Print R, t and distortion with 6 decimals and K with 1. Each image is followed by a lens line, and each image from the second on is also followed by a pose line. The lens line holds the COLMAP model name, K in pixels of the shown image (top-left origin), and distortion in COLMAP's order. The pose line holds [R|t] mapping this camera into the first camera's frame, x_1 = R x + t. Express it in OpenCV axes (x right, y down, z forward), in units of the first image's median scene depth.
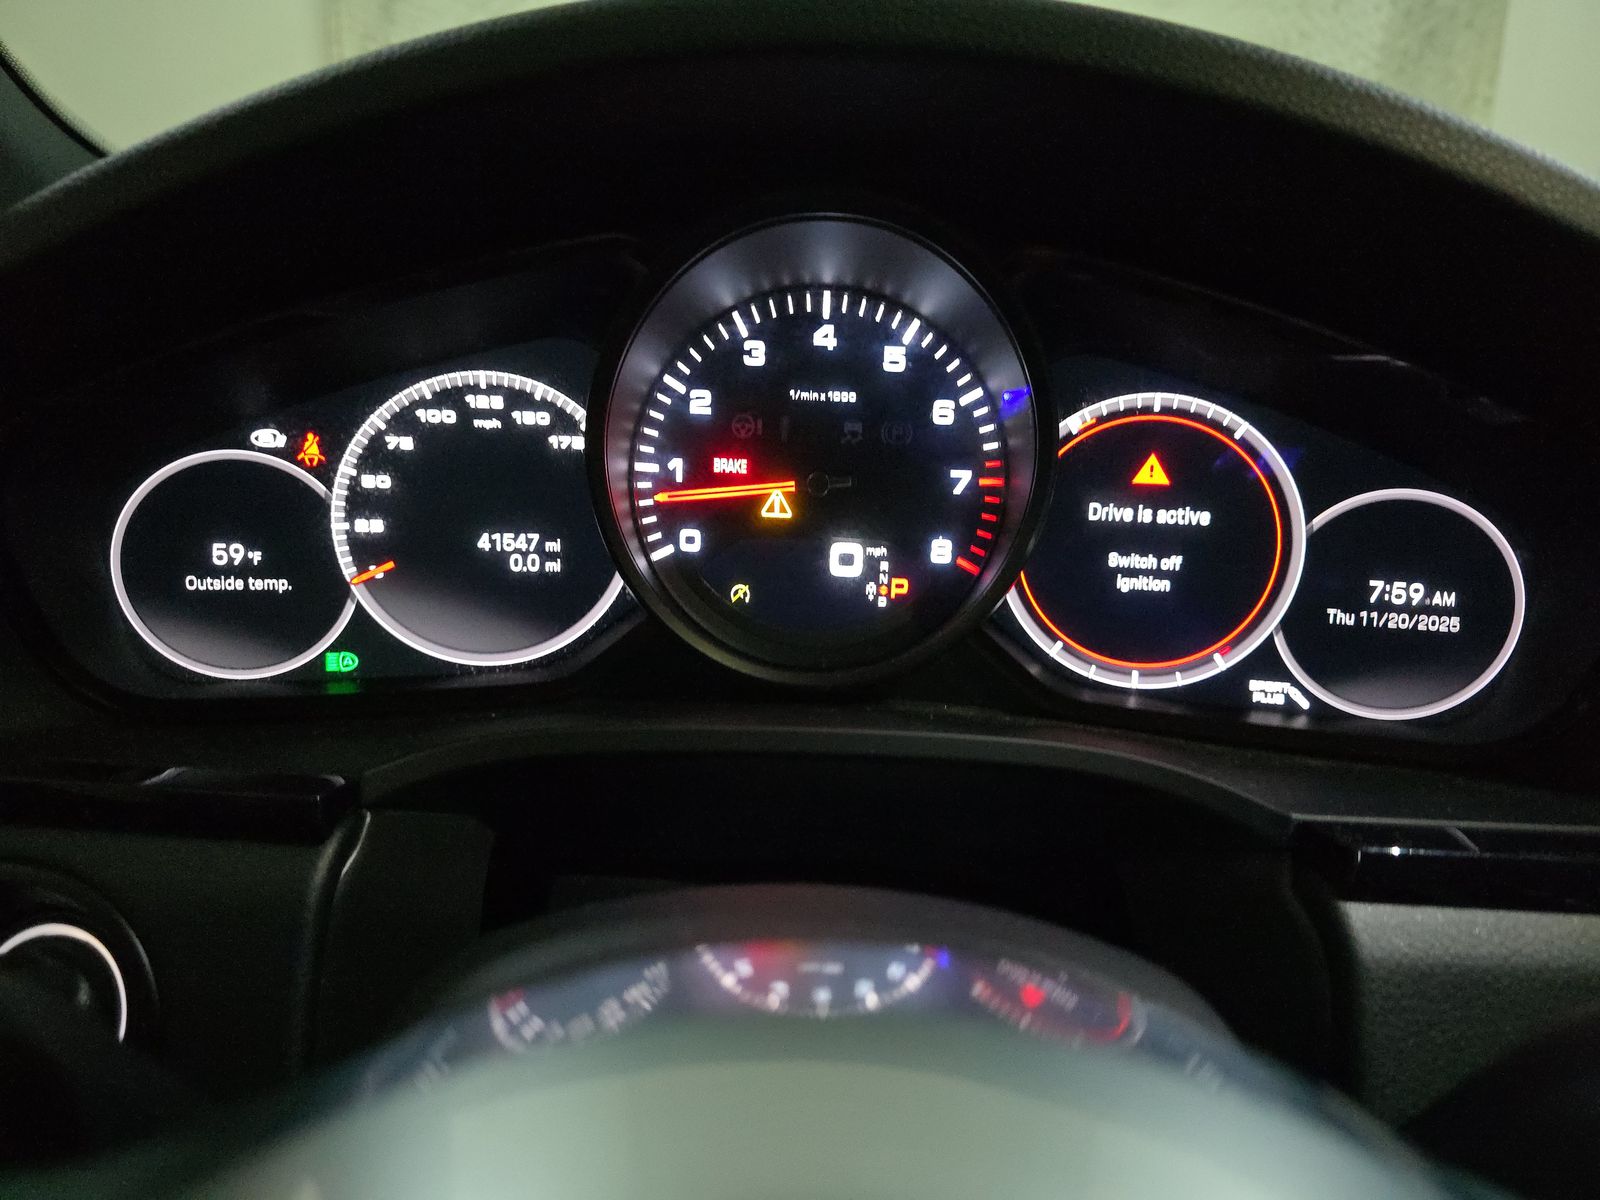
lens RADIAL K [[1090.7, 0, 798.1], [0, 1090.7, 579.7], [0, 0, 1]] dist [0.042409, -0.120083]
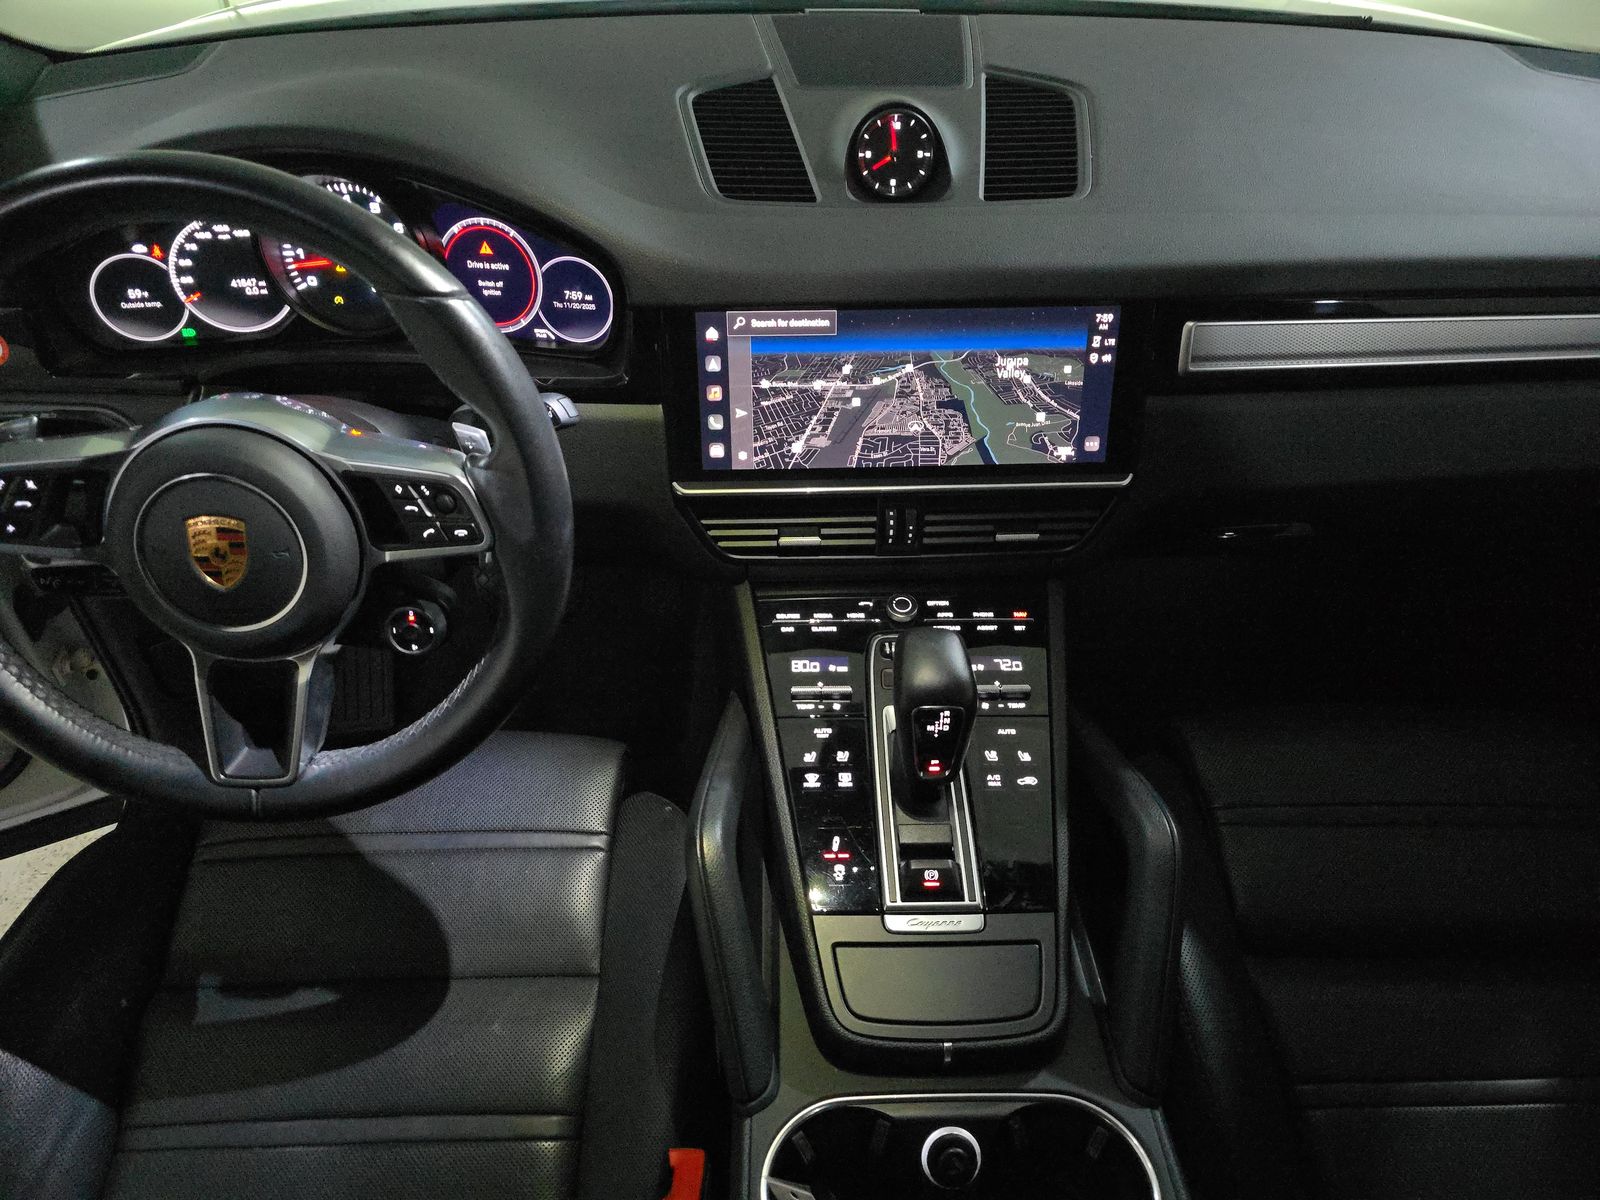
lens RADIAL K [[1085.7, 0, 792.2], [0, 1085.7, 600.2], [0, 0, 1]] dist [0.041567, -0.044509]
pose [[0.999000, -0.040405, 0.019134, 0.983085], [0.030505, 0.928944, 0.368962, -0.262287], [-0.032683, -0.368009, 0.929248, -1.783661]]
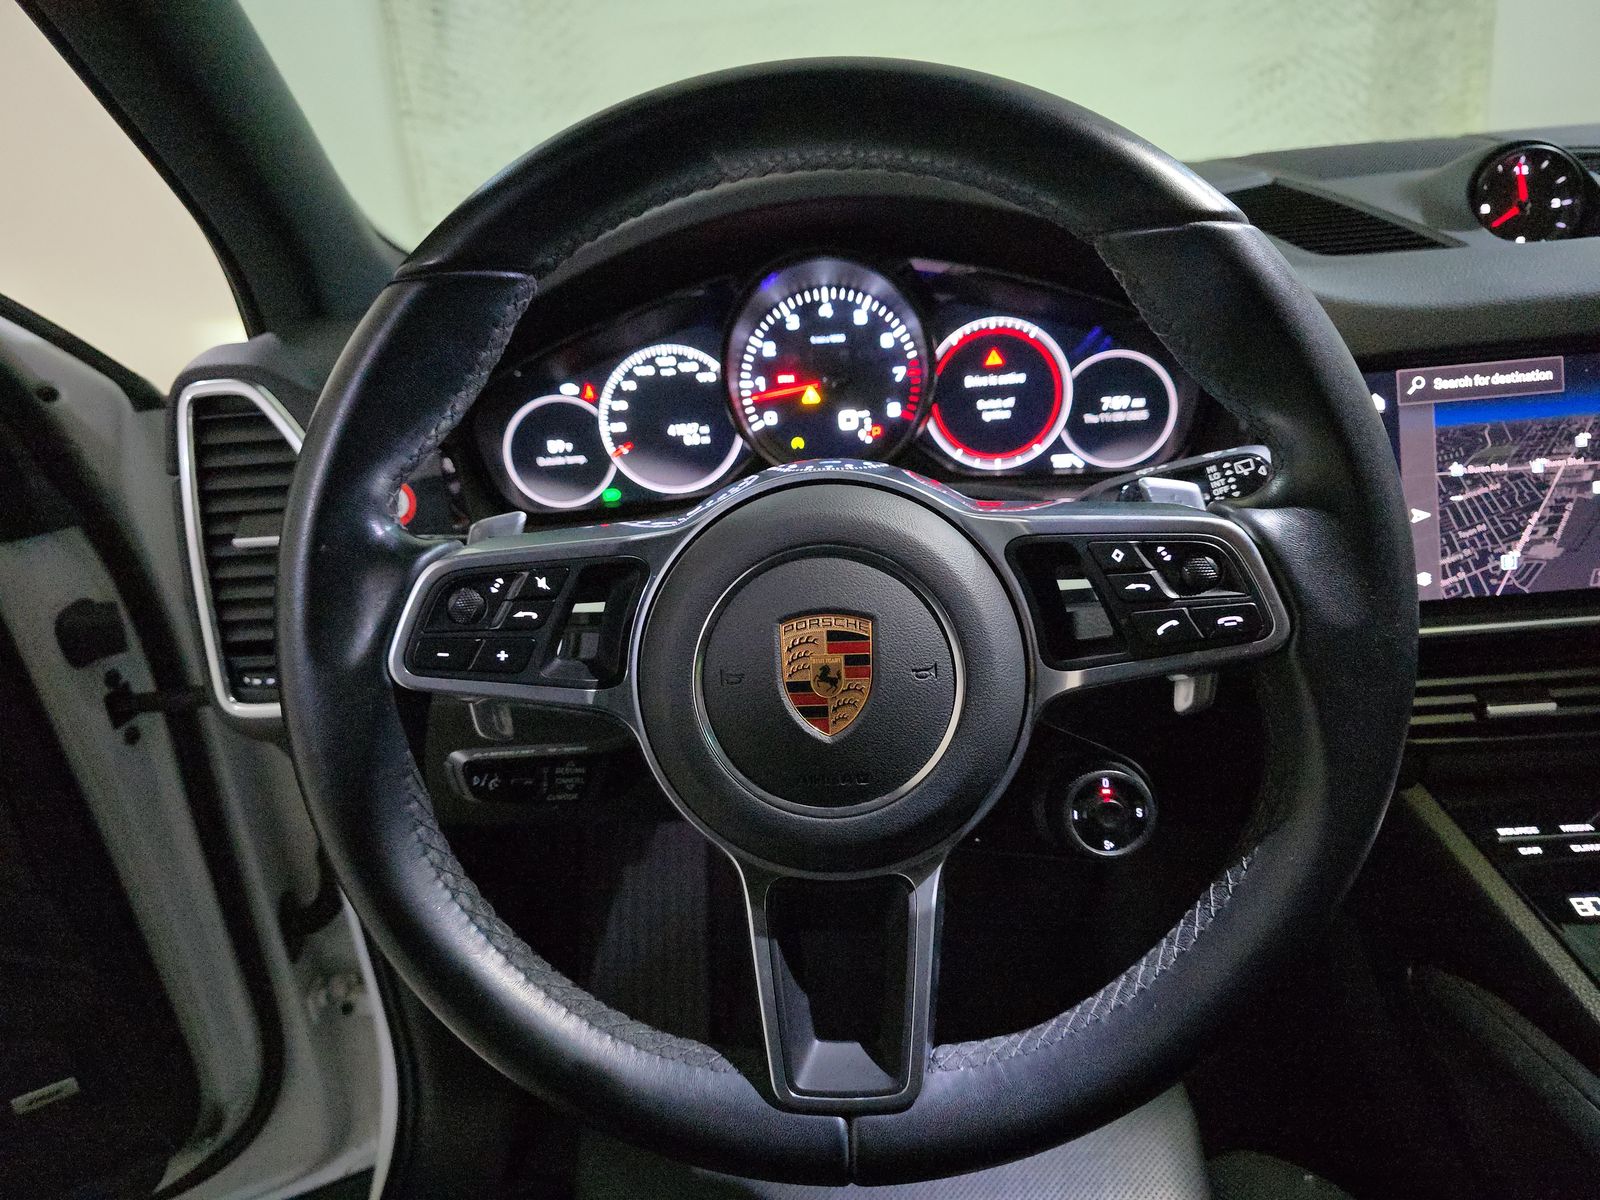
lens RADIAL K [[1085.7, 0, 792.2], [0, 1085.7, 600.2], [0, 0, 1]] dist [0.041567, -0.044509]
pose [[0.992294, -0.098638, -0.074990, 0.061133], [0.102853, 0.993198, 0.054589, 0.199448], [0.069095, -0.061881, 0.995689, -1.068564]]
